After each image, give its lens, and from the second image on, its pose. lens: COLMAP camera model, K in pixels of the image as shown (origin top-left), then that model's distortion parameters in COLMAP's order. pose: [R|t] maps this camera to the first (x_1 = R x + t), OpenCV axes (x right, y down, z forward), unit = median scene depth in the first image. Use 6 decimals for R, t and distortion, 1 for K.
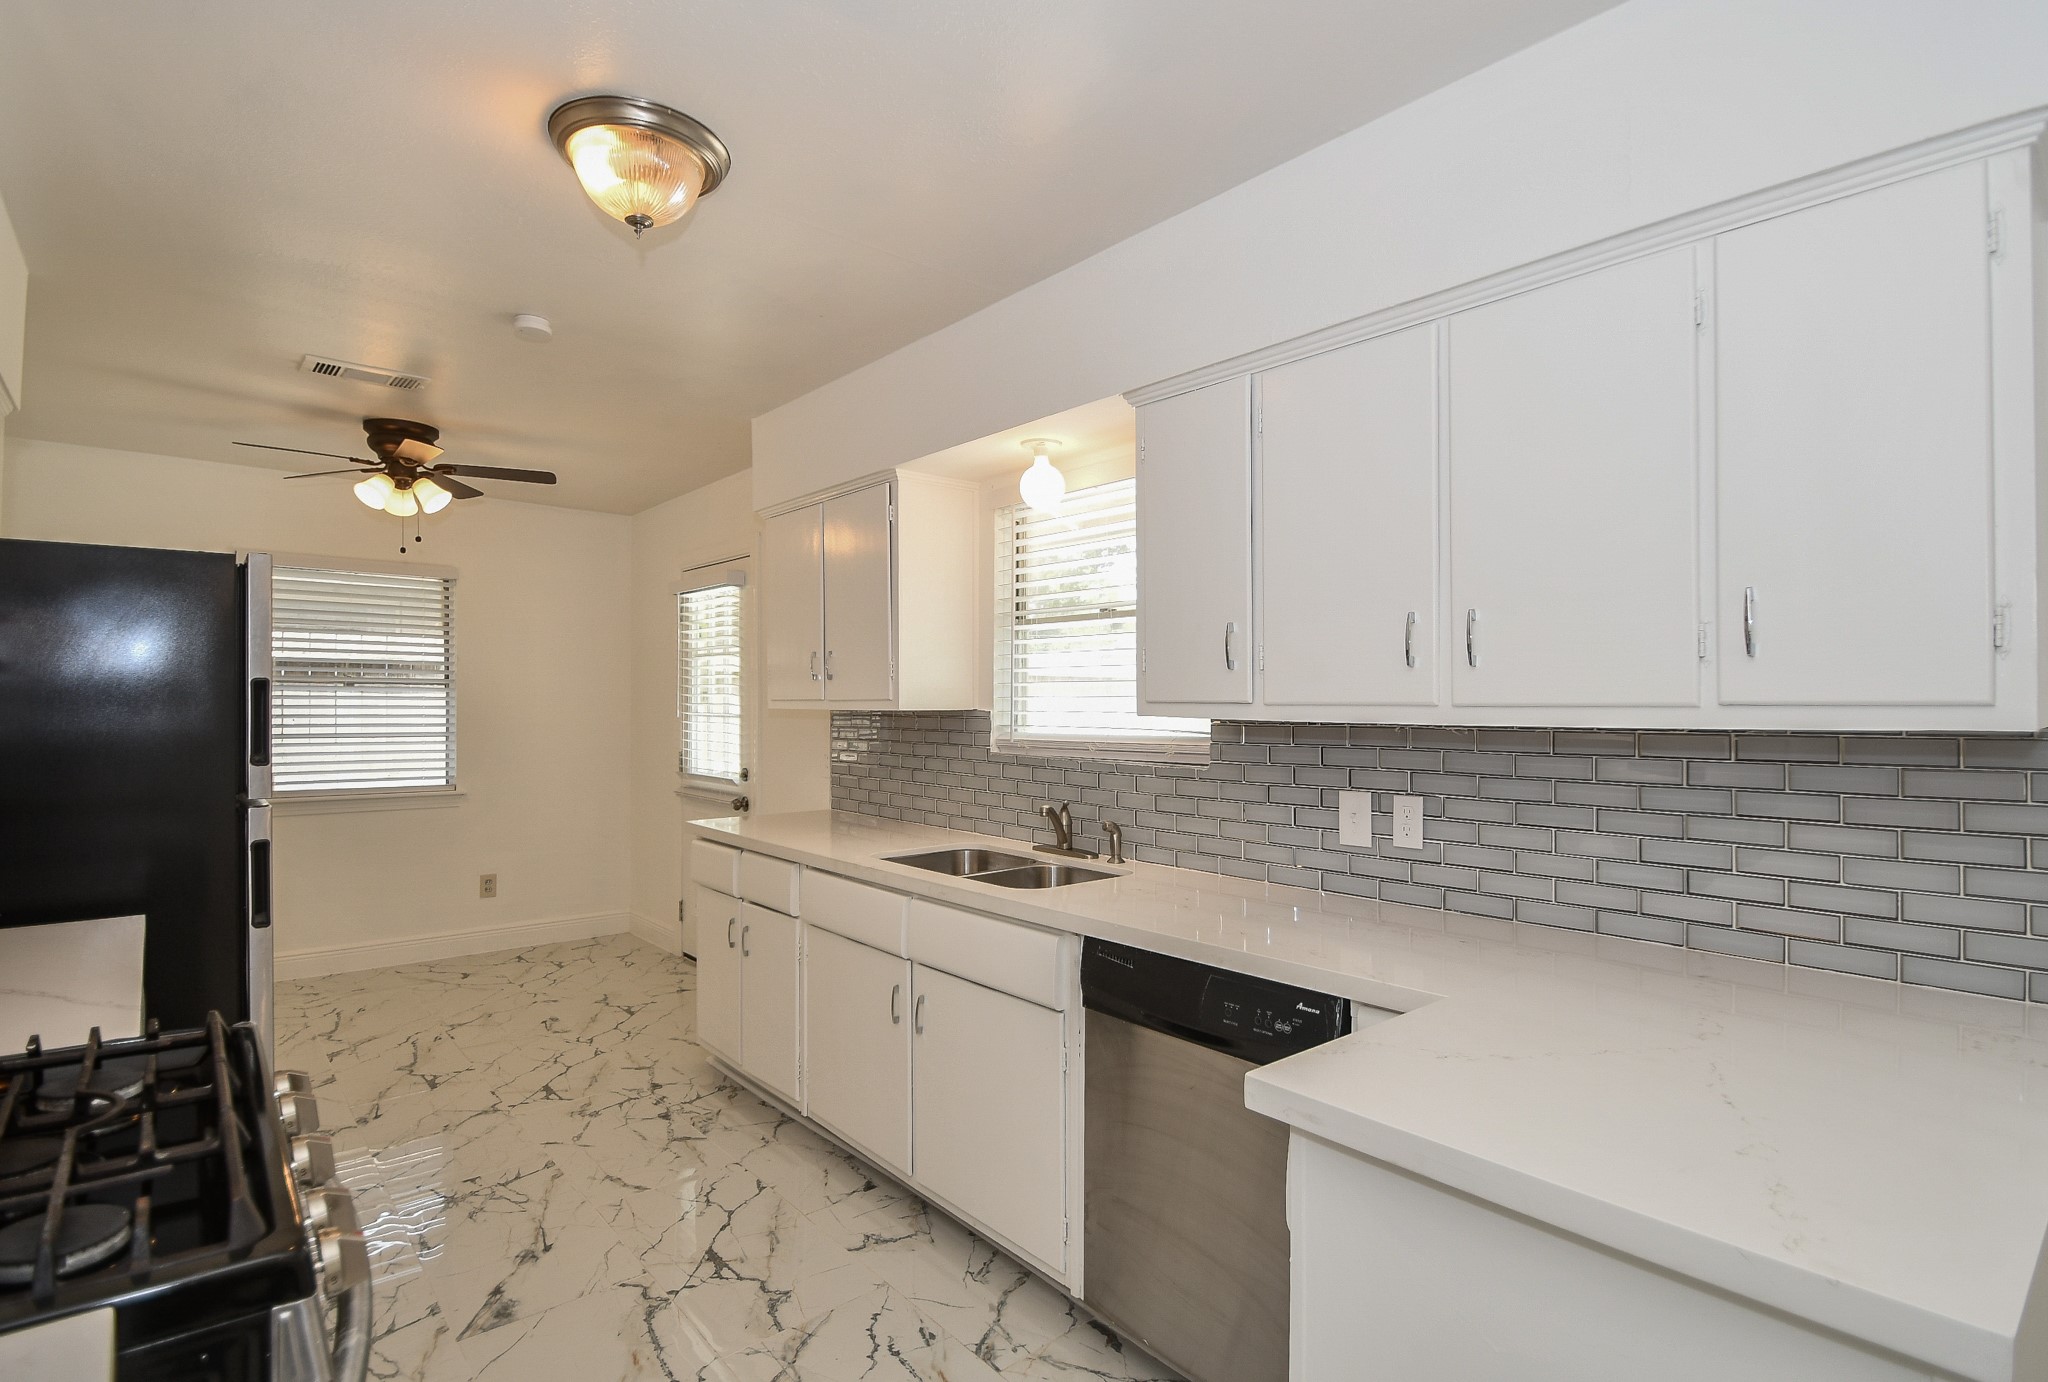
lens RADIAL K [[1003.0, 0, 1024.0], [0, 1003.0, 691.0], [0, 0, 1]] dist [0.002819, -0.013471]
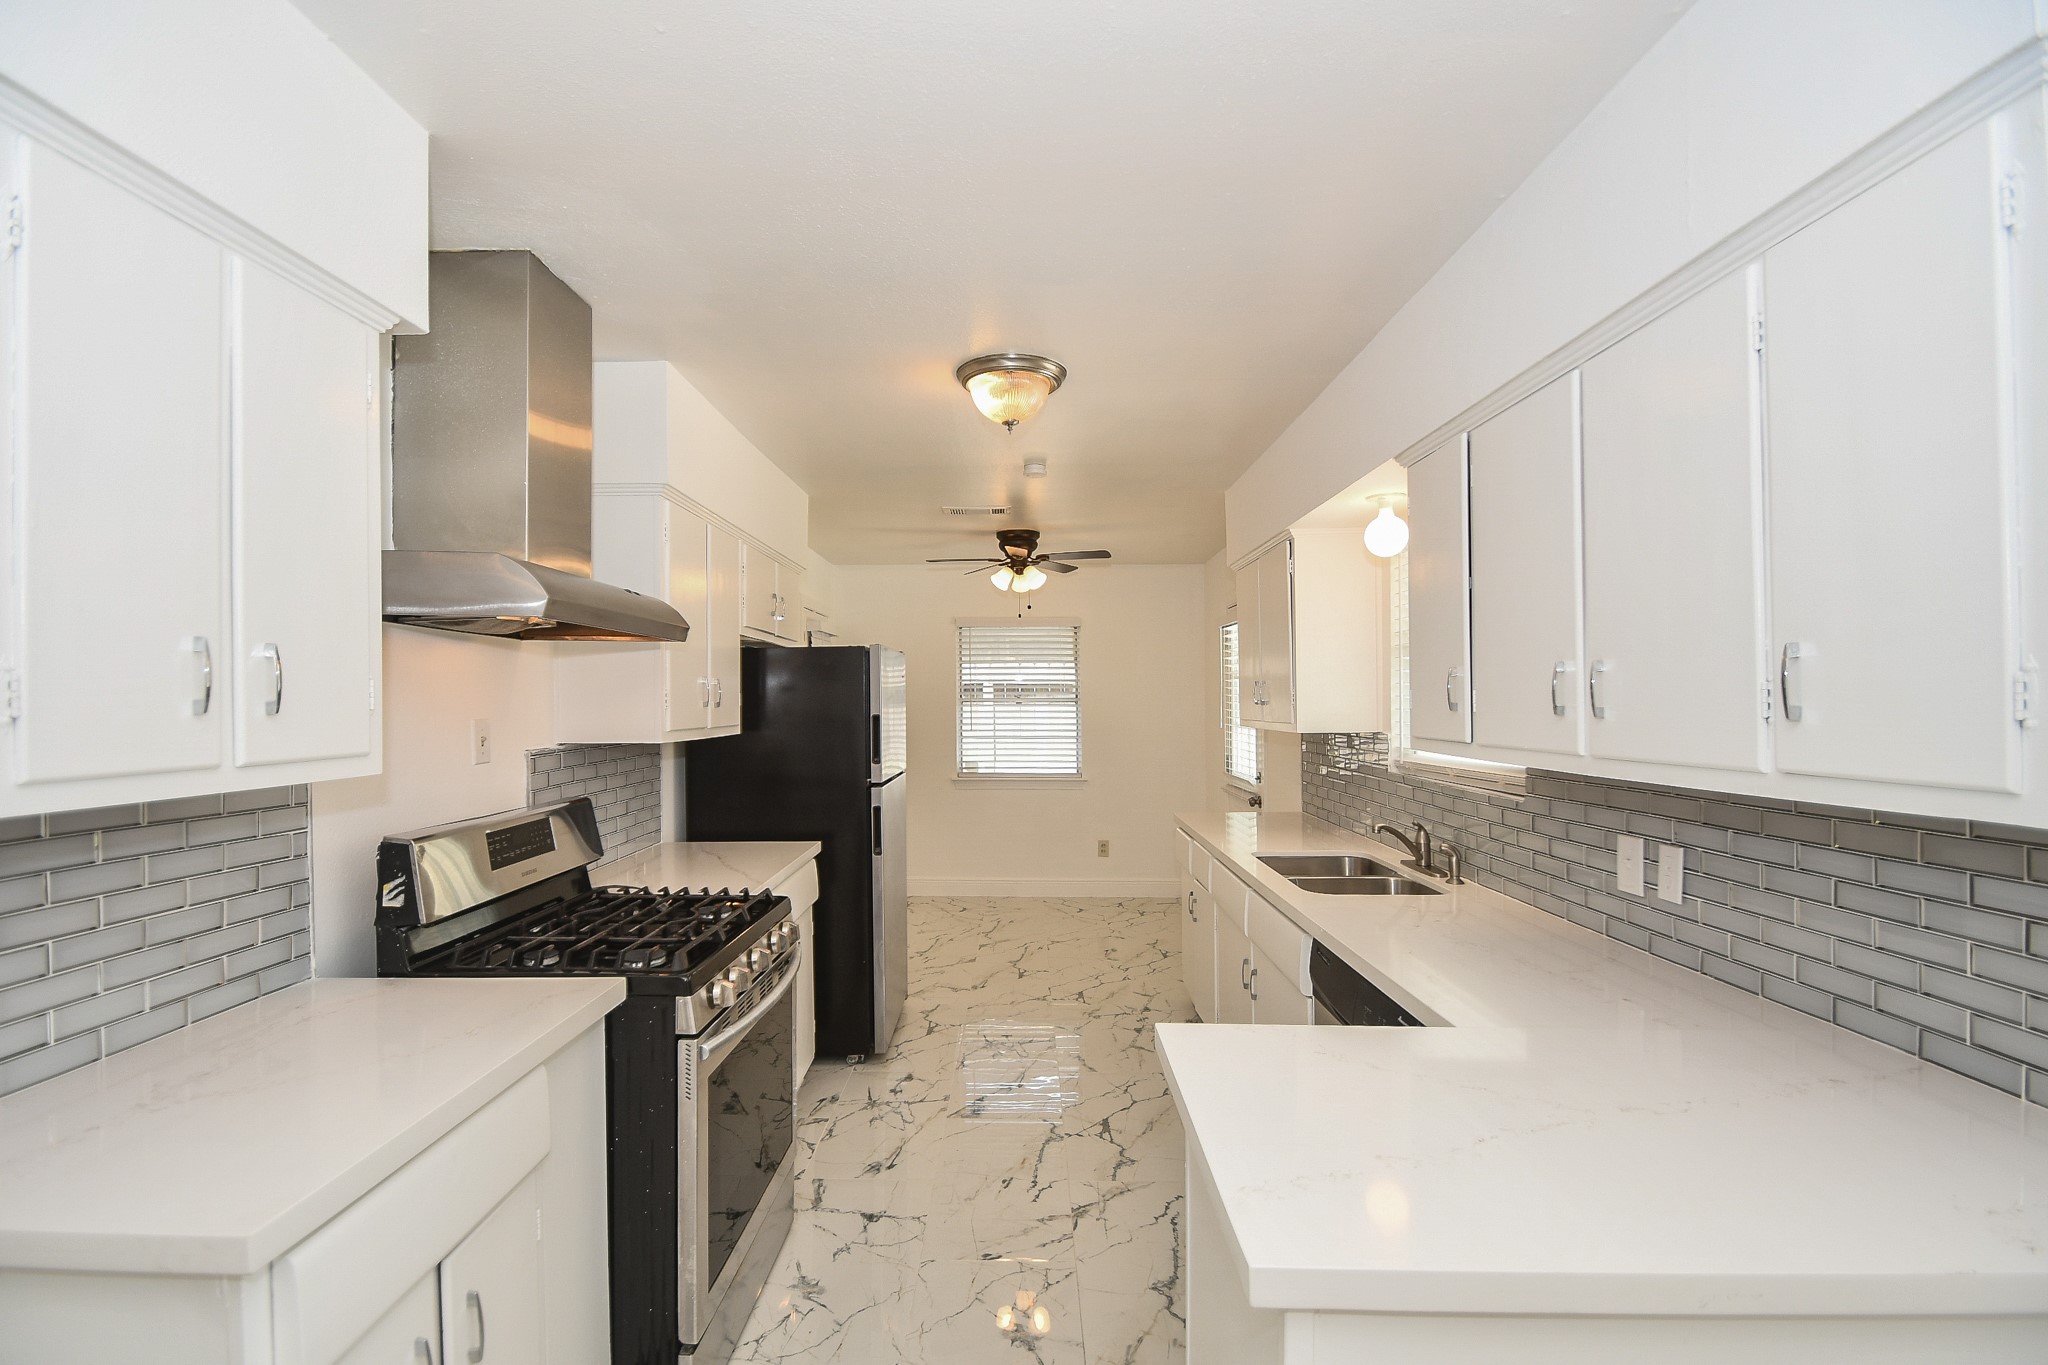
lens RADIAL K [[968.5, 0, 1024.0], [0, 968.5, 682.5], [0, 0, 1]] dist [-0.000397, -0.020428]
pose [[0.725479, -0.014818, -0.688085, 0.447729], [0.016059, 0.999860, -0.004600, -0.041694], [0.688057, -0.007713, 0.725615, -0.049512]]
